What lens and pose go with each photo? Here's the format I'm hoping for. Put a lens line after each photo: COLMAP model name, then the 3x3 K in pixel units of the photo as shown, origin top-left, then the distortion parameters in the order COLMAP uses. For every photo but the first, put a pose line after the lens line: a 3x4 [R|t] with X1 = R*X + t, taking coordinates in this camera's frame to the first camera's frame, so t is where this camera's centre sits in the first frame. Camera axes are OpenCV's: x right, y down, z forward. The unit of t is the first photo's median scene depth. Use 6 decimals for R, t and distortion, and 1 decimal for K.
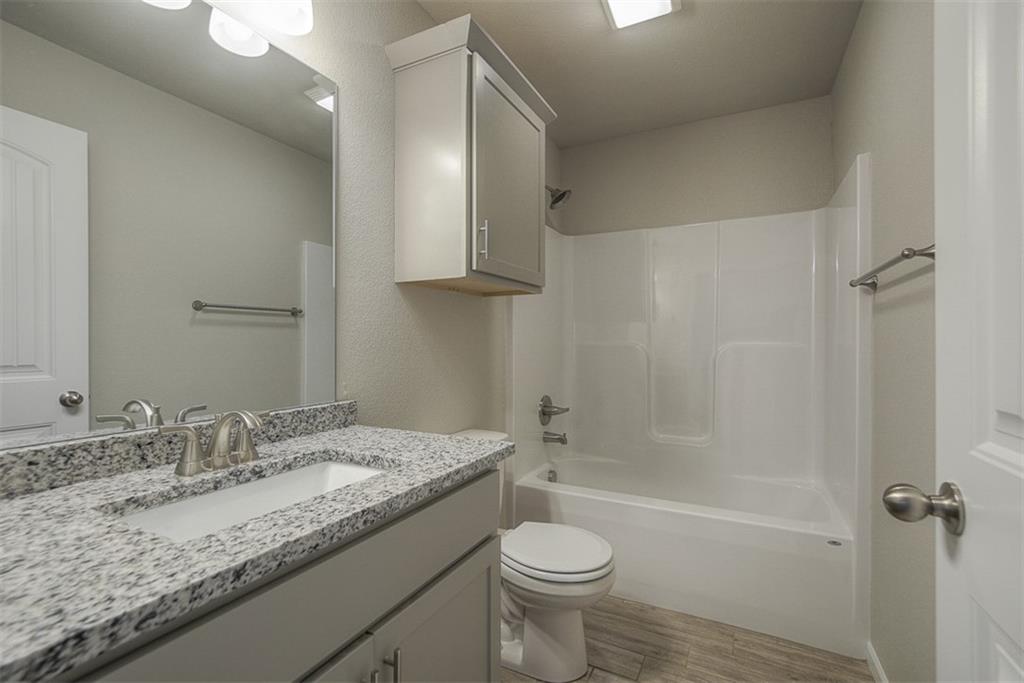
lens RADIAL K [[462.3, 0, 513.4], [0, 462.3, 346.5], [0, 0, 1]] dist [-0.026002, 0.003406]
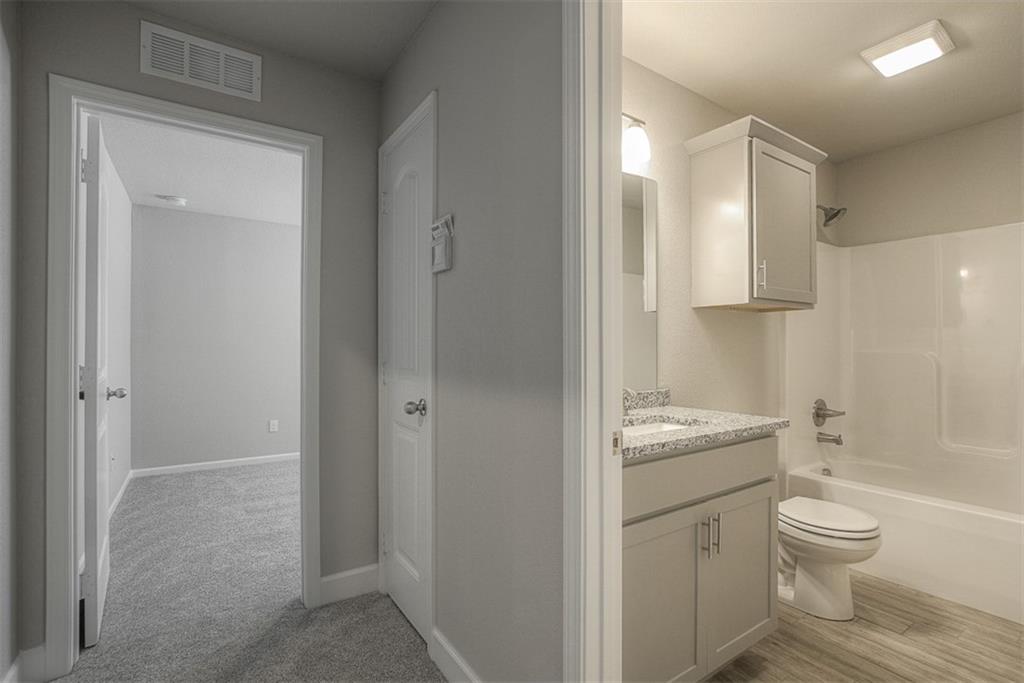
lens RADIAL K [[462.3, 0, 538.1], [0, 462.3, 347.2], [0, 0, 1]] dist [-0.026002, 0.003406]
pose [[0.880927, -0.002435, -0.473247, -0.006700], [-0.003938, 0.999914, -0.012476, 0.000418], [0.473237, 0.012854, 0.880842, -0.448194]]
